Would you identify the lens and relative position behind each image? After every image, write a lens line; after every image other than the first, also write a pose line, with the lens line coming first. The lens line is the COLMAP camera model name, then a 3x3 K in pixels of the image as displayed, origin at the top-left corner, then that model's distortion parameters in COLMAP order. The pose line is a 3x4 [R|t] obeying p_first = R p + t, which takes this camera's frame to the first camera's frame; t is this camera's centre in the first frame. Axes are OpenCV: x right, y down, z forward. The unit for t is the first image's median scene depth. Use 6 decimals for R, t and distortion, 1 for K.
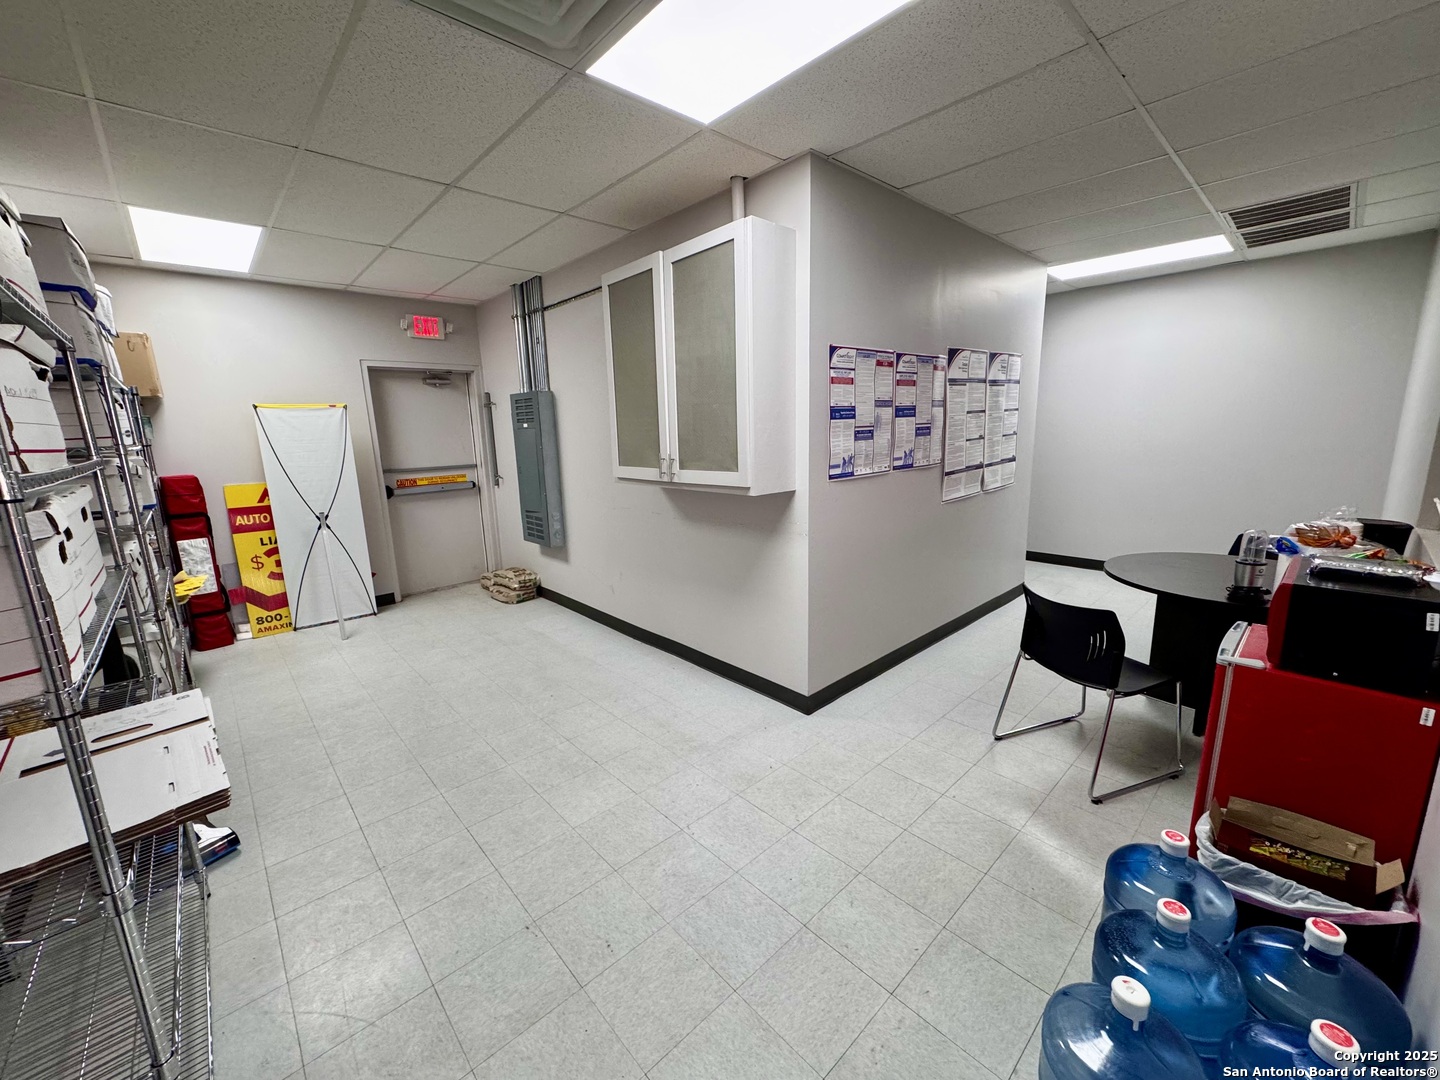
lens RADIAL K [[574.4, 0, 720.2], [0, 574.4, 542.2], [0, 0, 1]] dist [-0.001650, 0.000162]
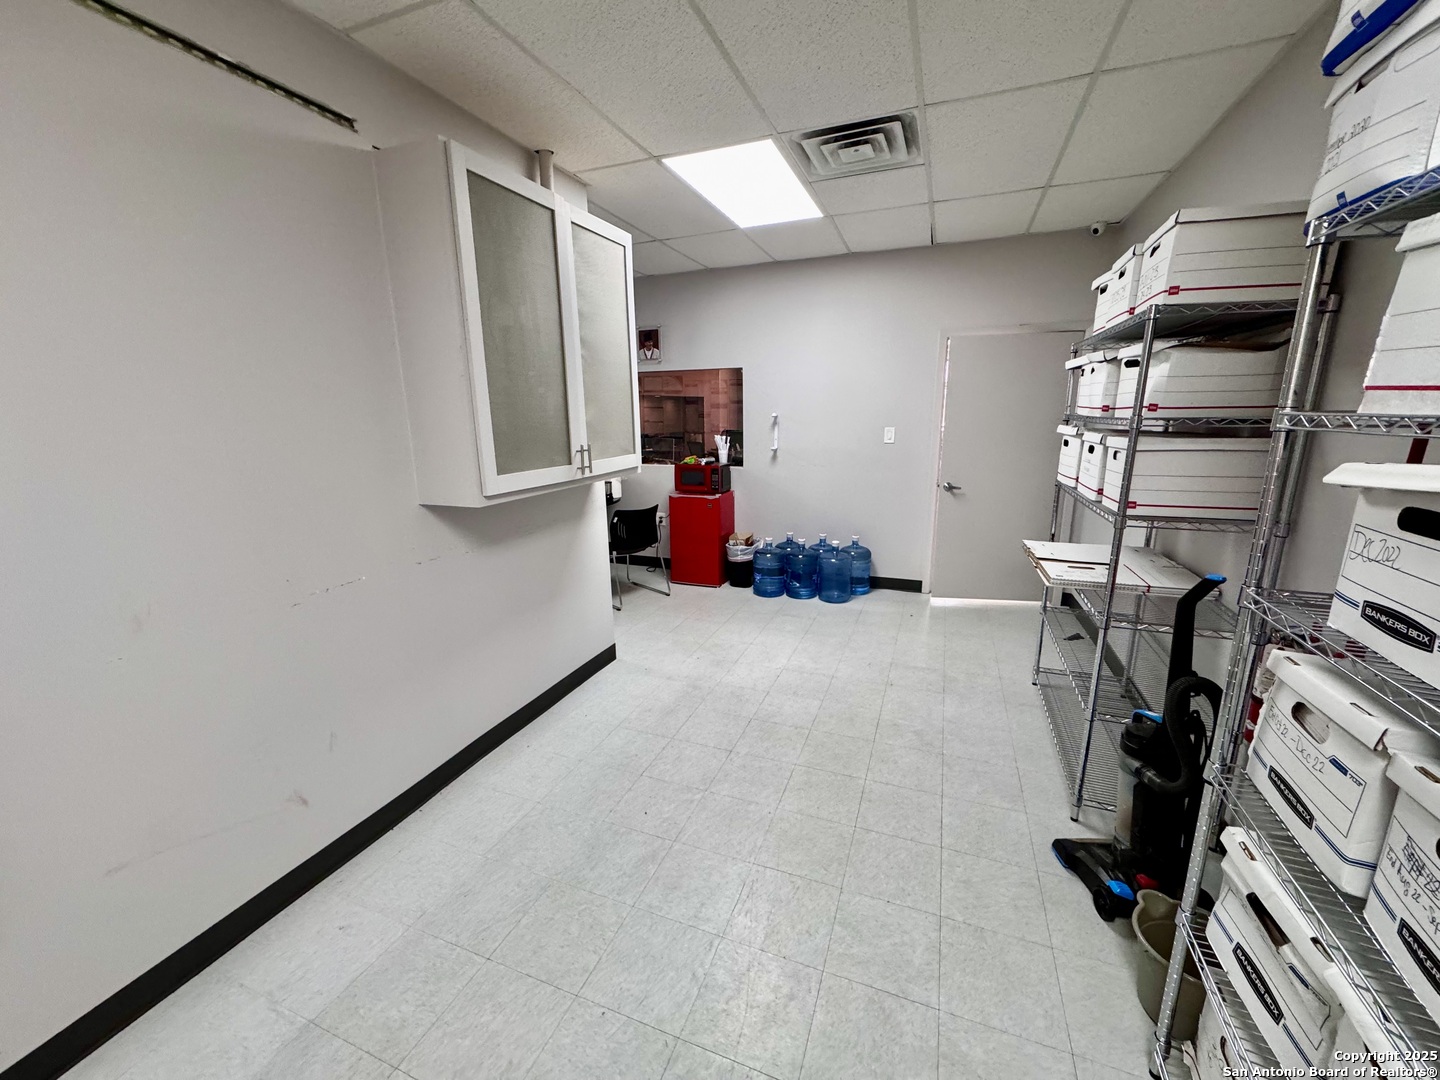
lens RADIAL K [[574.4, 0, 720.1], [0, 574.4, 539.2], [0, 0, 1]] dist [-0.001650, 0.000162]
pose [[-0.428158, -0.166948, 0.888149, -1.116963], [0.216746, 0.935132, 0.280268, -0.250810], [-0.877326, 0.312502, -0.364199, 1.377688]]
